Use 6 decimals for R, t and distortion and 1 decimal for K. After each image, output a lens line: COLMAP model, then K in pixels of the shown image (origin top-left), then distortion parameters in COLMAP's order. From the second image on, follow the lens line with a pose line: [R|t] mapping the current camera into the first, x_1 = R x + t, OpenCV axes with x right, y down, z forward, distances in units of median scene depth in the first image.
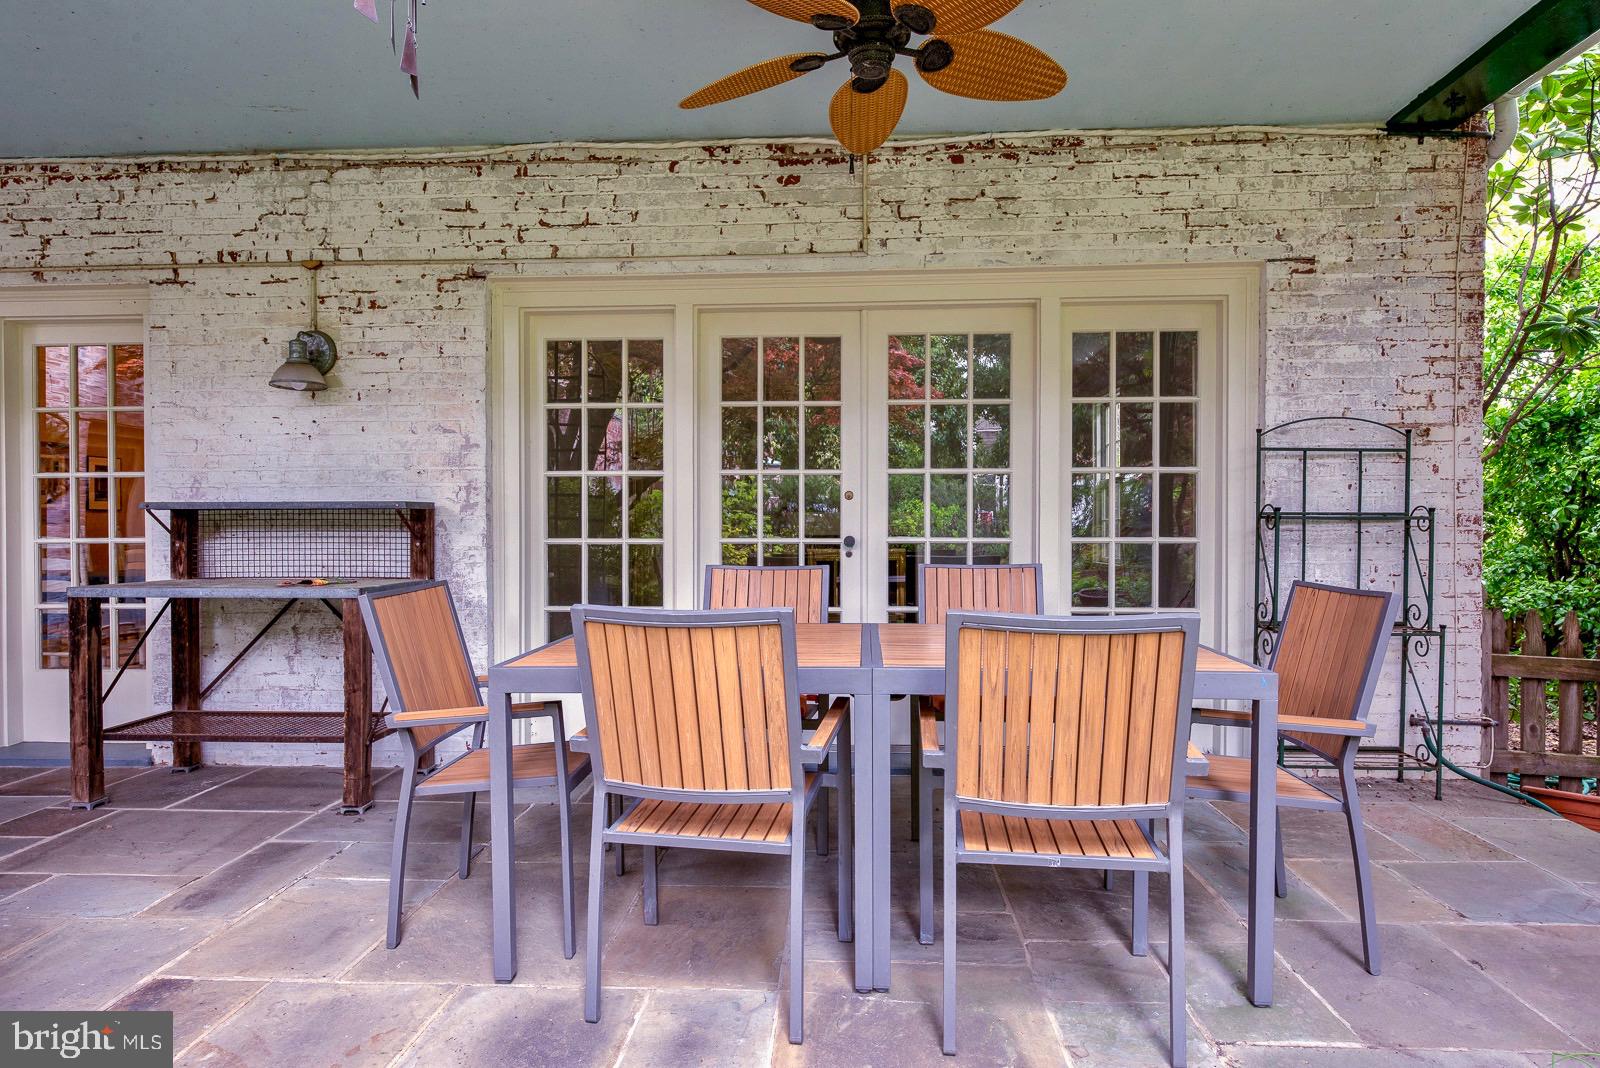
lens RADIAL K [[925.0, 0, 801.8], [0, 925.0, 541.3], [0, 0, 1]] dist [0.009062, 0.001929]
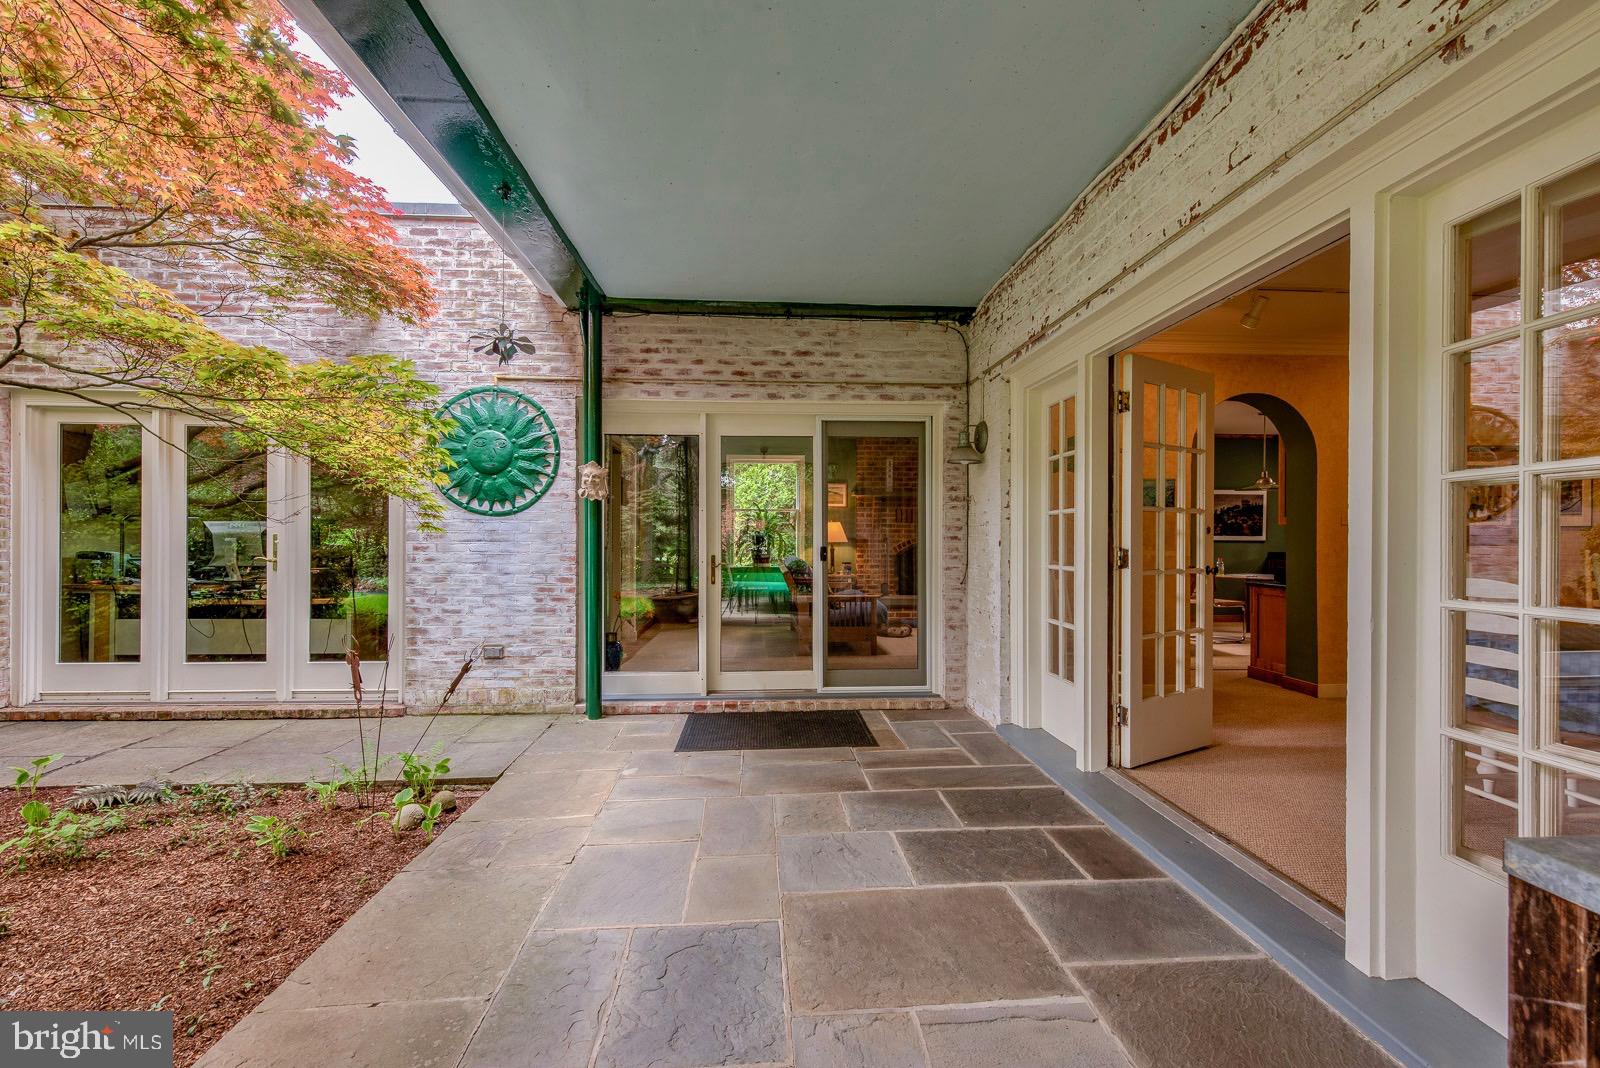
lens RADIAL K [[720.2, 0, 808.3], [0, 720.2, 539.2], [0, 0, 1]] dist [0.002230, -0.000531]
pose [[0.127949, 0.001904, -0.991779, -0.500713], [-0.010876, 0.999941, 0.000516, -0.034298], [0.991721, 0.010720, 0.127963, 0.635219]]
